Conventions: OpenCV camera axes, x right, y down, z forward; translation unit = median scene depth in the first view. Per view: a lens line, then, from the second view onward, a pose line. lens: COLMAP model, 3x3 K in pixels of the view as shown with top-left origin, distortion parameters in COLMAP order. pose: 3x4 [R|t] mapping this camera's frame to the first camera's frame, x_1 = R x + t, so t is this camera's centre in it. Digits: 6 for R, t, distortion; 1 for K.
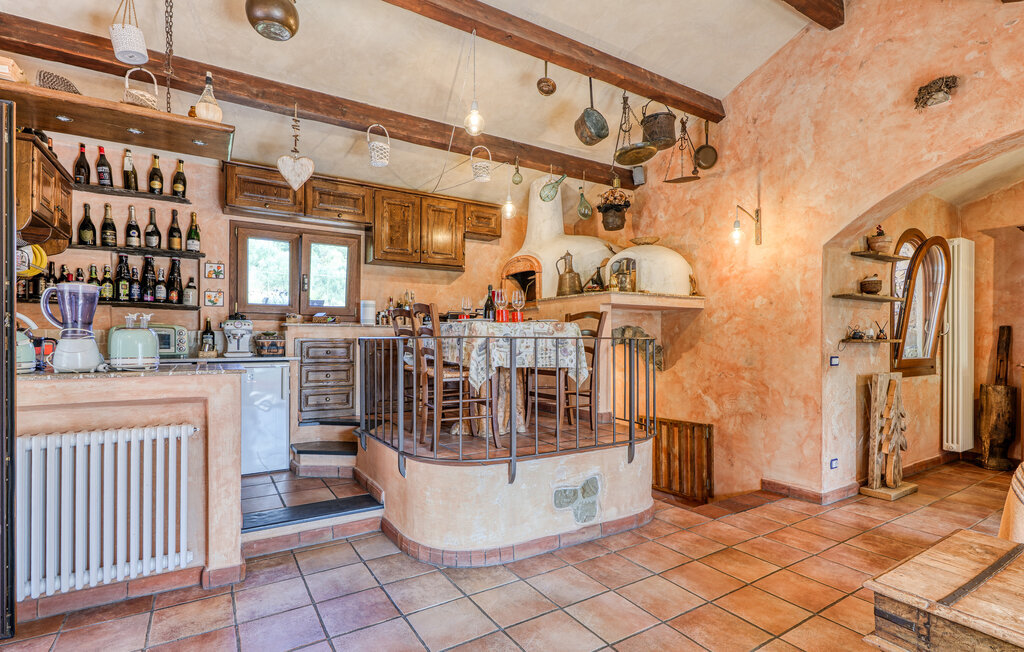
lens RADIAL K [[487.1, 0, 516.3], [0, 487.1, 344.3], [0, 0, 1]] dist [0.002299, -0.000323]
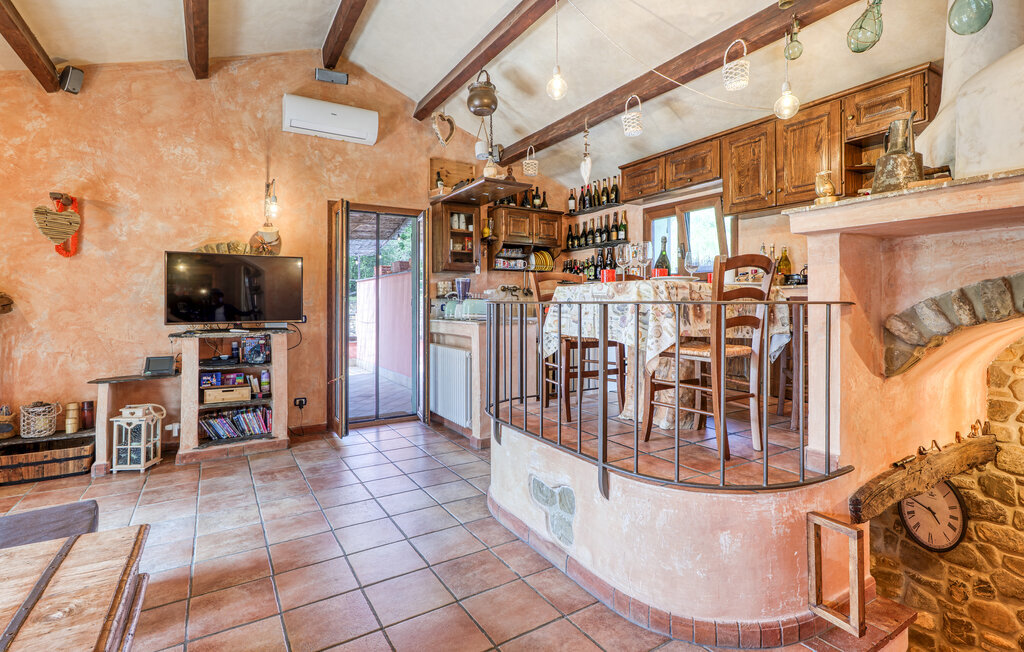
lens RADIAL K [[487.1, 0, 507.8], [0, 487.1, 296.7], [0, 0, 1]] dist [0.002299, -0.000323]
pose [[-0.003770, -0.013042, -0.999908, 0.750009], [-0.012986, 0.999831, -0.012992, -0.008751], [0.999909, 0.012935, -0.003939, 0.746340]]
